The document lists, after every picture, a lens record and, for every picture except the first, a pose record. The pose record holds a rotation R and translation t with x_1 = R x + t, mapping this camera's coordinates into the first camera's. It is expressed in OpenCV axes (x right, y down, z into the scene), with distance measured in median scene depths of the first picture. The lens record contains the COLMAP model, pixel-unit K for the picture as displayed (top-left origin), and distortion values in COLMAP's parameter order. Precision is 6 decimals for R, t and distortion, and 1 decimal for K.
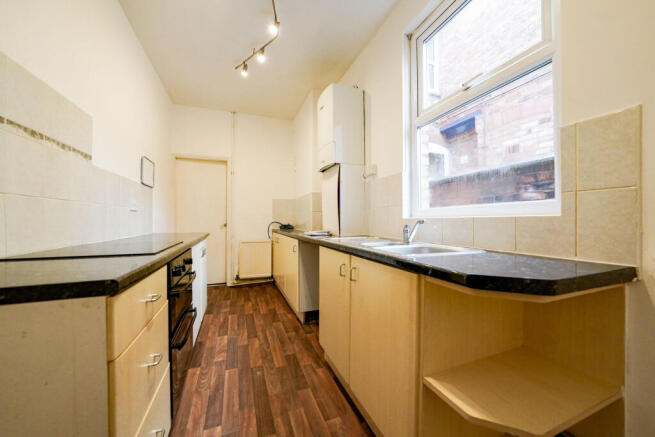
lens RADIAL K [[233.5, 0, 324.0], [0, 233.5, 219.9], [0, 0, 1]] dist [-0.019107, 0.000039]
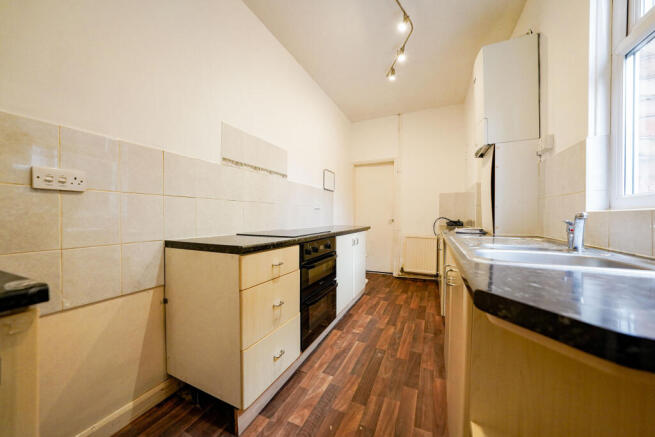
lens RADIAL K [[228.8, 0, 327.5], [0, 228.8, 218.5], [0, 0, 1]] dist [-0.017821, 0.000214]
pose [[0.697244, 0.007736, -0.716792, 0.259940], [0.000058, 0.999941, 0.010847, 0.005000], [0.716833, -0.007605, 0.697203, 0.065059]]
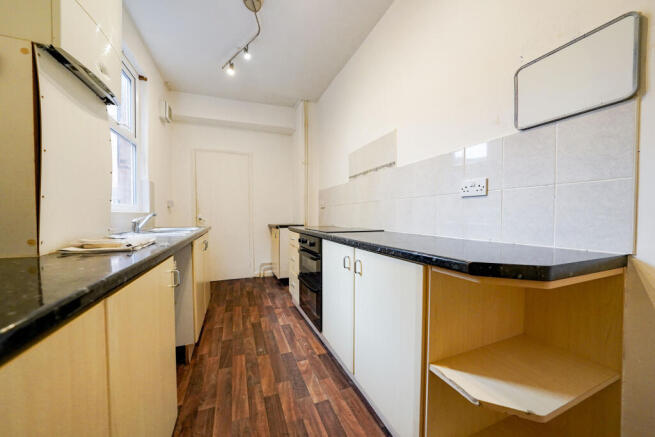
lens RADIAL K [[237.0, 0, 327.2], [0, 237.0, 220.4], [0, 0, 1]] dist [-0.017907, 0.000032]
pose [[-0.999923, 0.002963, -0.012055, -0.492565], [0.002747, 0.999837, 0.017833, 0.012666], [0.012106, 0.017798, -0.999768, 1.775344]]
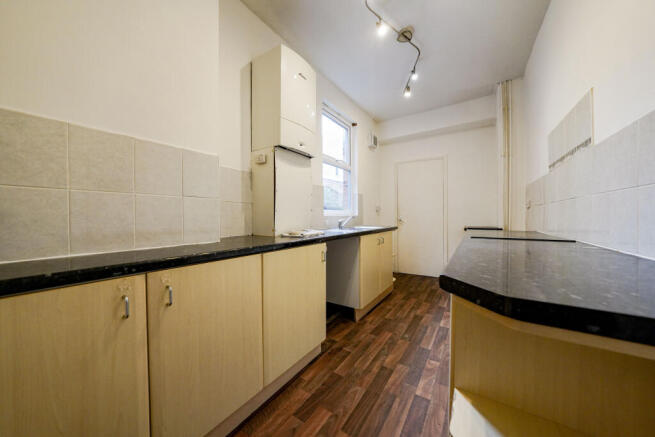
lens RADIAL K [[228.8, 0, 327.5], [0, 228.8, 218.5], [0, 0, 1]] dist [-0.017821, 0.000214]
pose [[-0.585976, -0.004228, 0.810317, -0.867243], [0.001048, 0.999982, 0.005975, 0.003658], [-0.810328, 0.004351, -0.585961, 1.736954]]
